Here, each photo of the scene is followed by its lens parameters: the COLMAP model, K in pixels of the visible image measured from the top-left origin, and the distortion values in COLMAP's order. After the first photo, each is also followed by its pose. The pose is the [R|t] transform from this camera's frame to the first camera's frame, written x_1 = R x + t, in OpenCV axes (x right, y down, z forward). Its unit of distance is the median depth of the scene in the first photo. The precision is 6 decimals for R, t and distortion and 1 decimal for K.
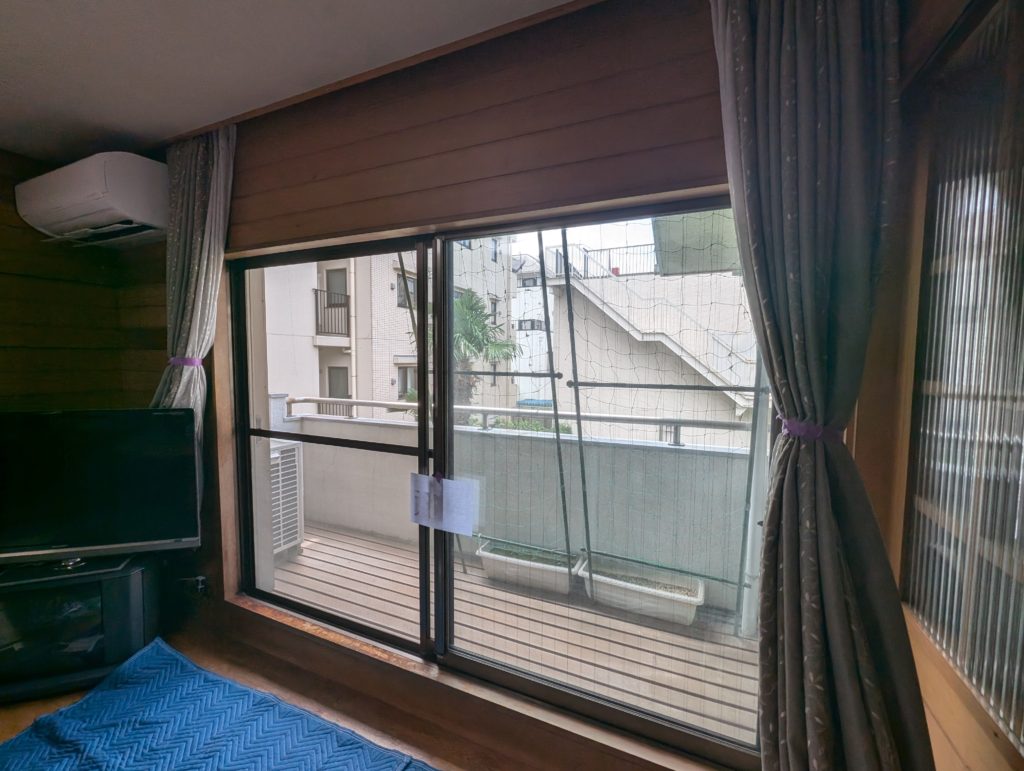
lens RADIAL K [[415.6, 0, 514.2], [0, 415.6, 389.9], [0, 0, 1]] dist [-0.001406, -0.000139]
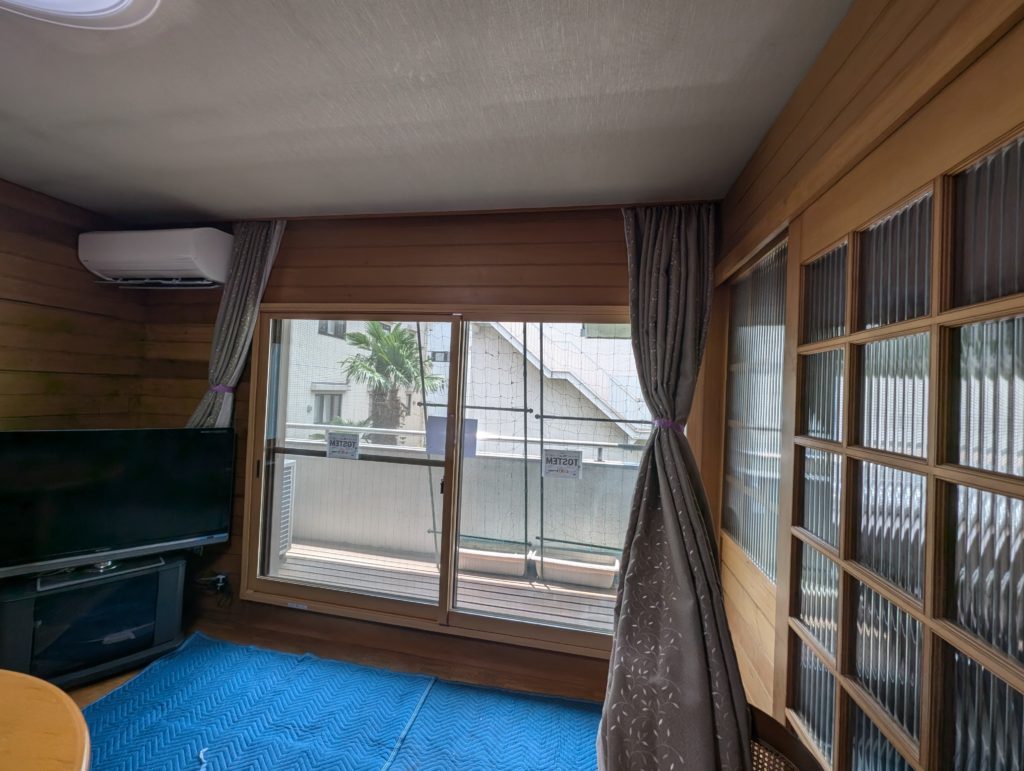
lens RADIAL K [[412.9, 0, 512.0], [0, 412.9, 385.5], [0, 0, 1]] dist [0.000502, 0.000093]
pose [[0.975514, 0.039435, 0.216374, -0.245724], [-0.020954, 0.995983, -0.087051, 0.004512], [-0.218938, 0.080386, 0.972422, -0.364976]]
